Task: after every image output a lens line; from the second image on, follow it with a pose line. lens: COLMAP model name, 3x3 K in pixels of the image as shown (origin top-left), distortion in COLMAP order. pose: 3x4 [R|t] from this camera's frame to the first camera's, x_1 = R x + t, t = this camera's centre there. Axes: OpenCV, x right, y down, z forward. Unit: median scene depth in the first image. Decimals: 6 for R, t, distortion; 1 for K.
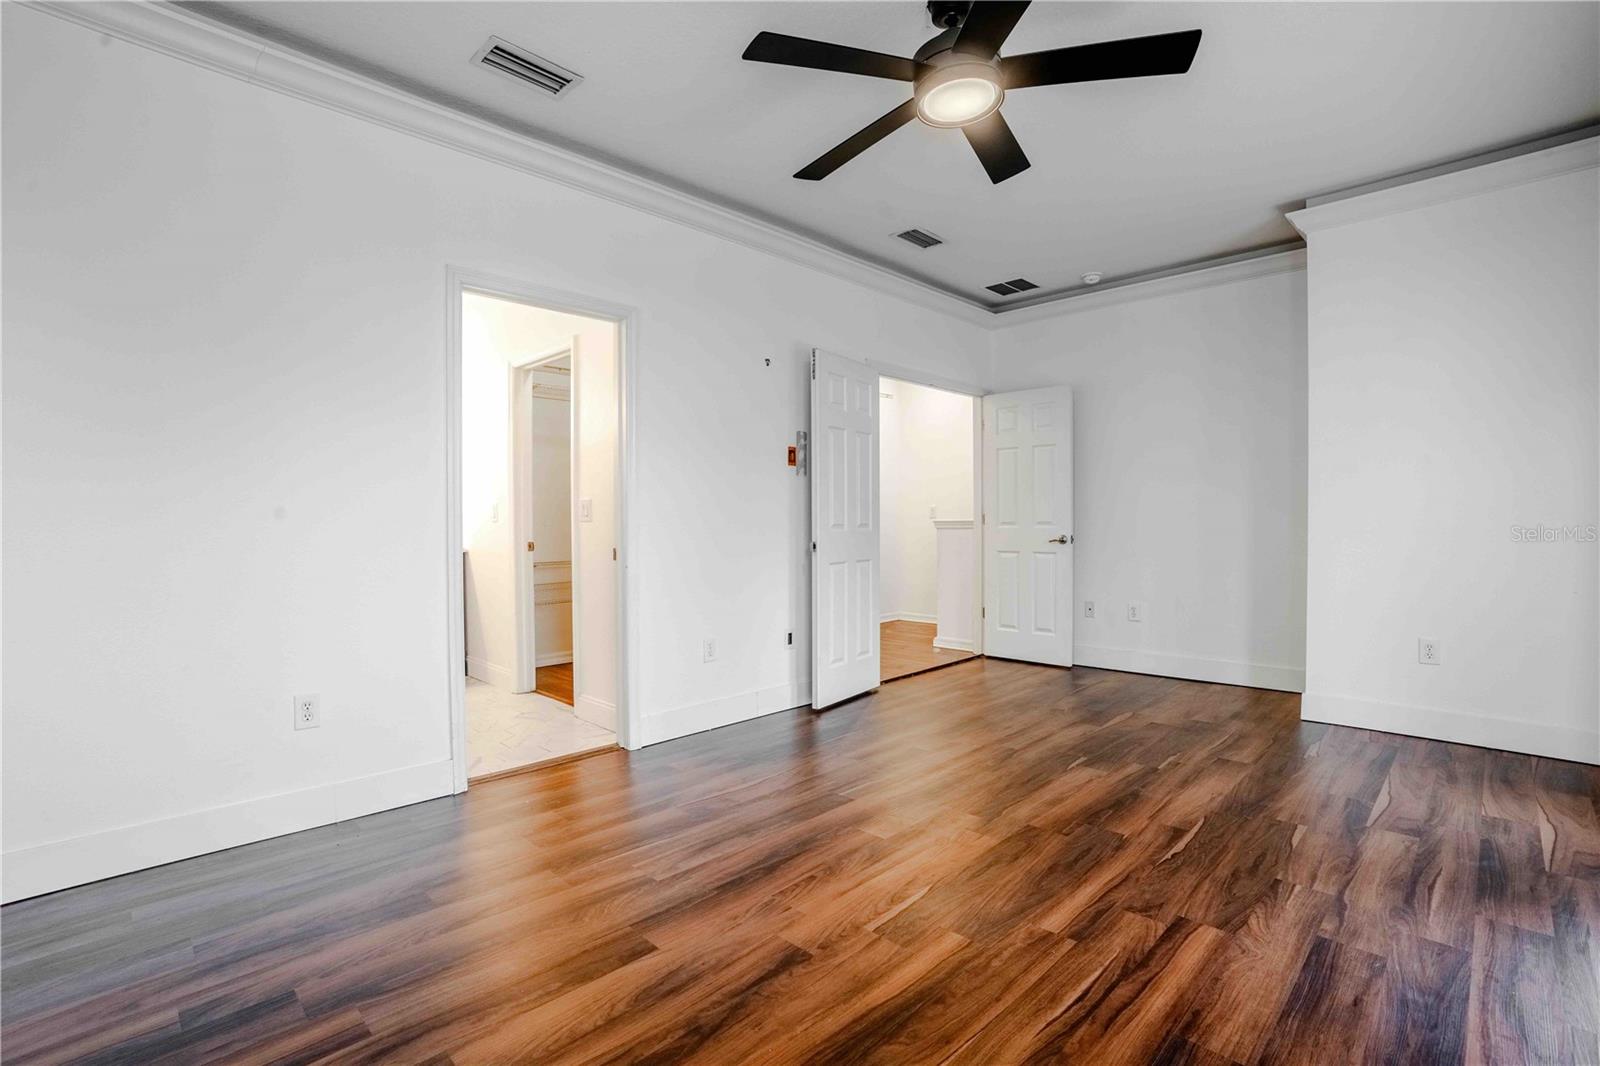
lens RADIAL K [[731.1, 0, 801.9], [0, 731.1, 530.5], [0, 0, 1]] dist [-0.055628, 0.014516]
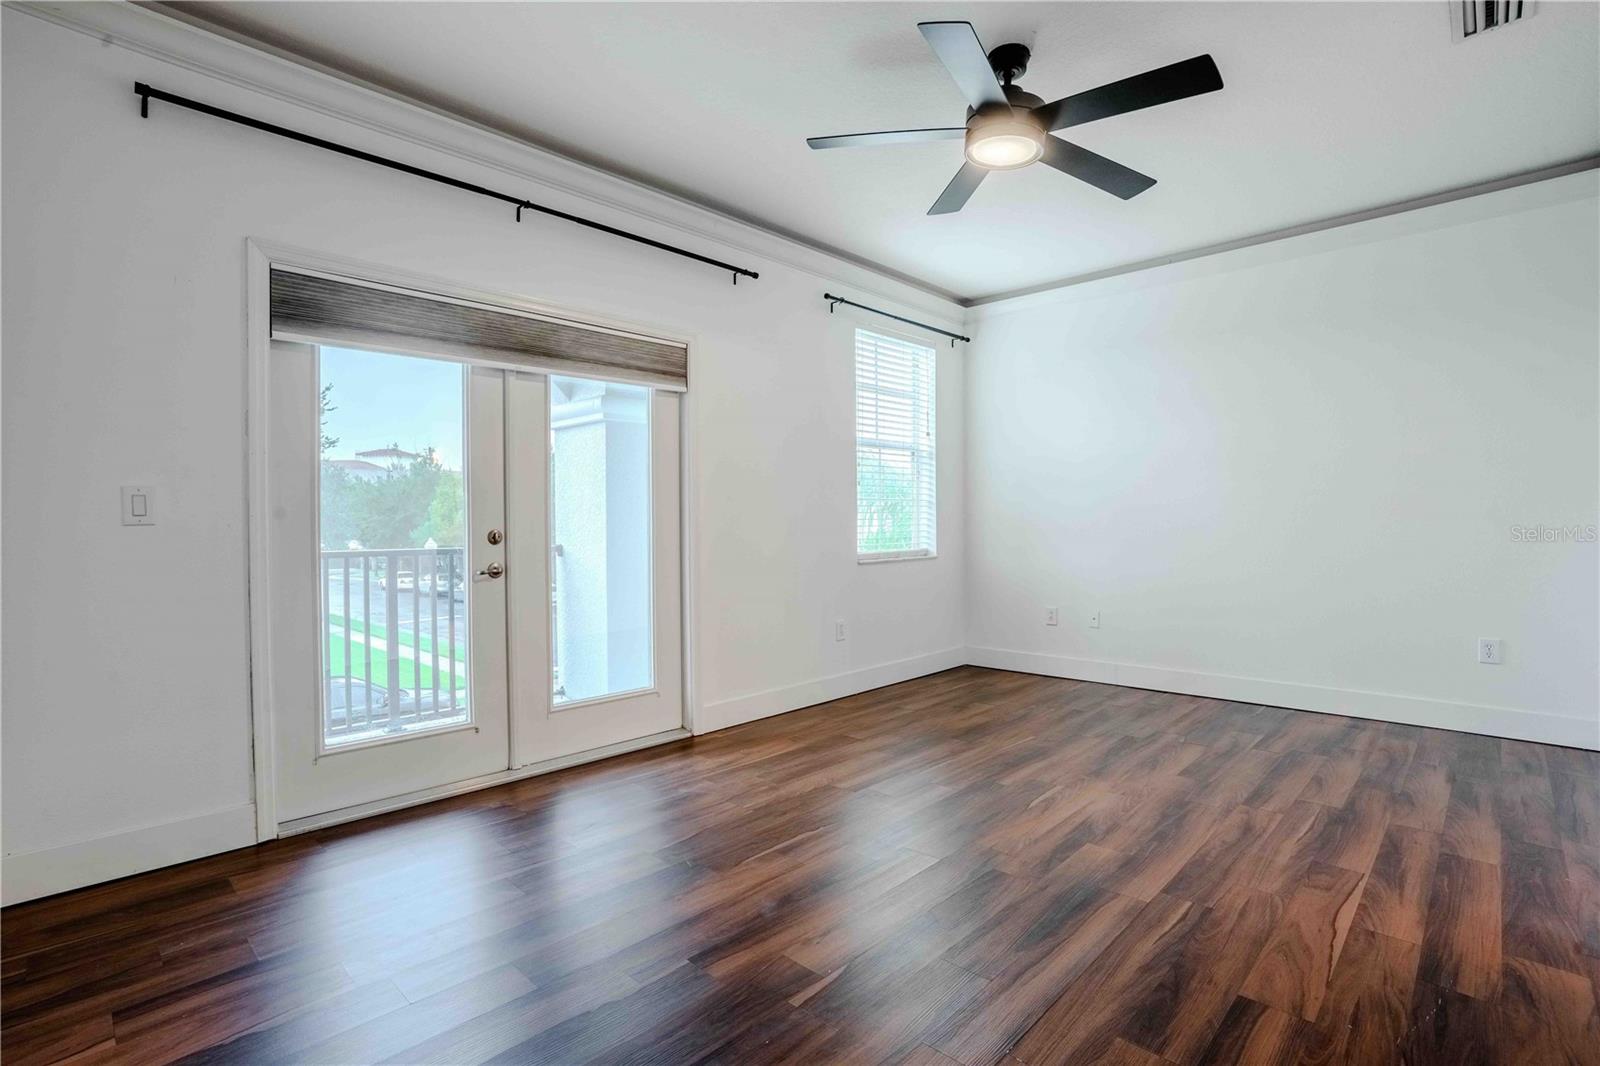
lens RADIAL K [[731.1, 0, 797.3], [0, 731.1, 528.7], [0, 0, 1]] dist [-0.055628, 0.014516]
pose [[-0.999905, 0.011134, -0.008172, 0.688953], [0.010967, 0.999734, 0.020296, -0.042123], [0.008396, 0.020205, -0.999761, 2.624515]]
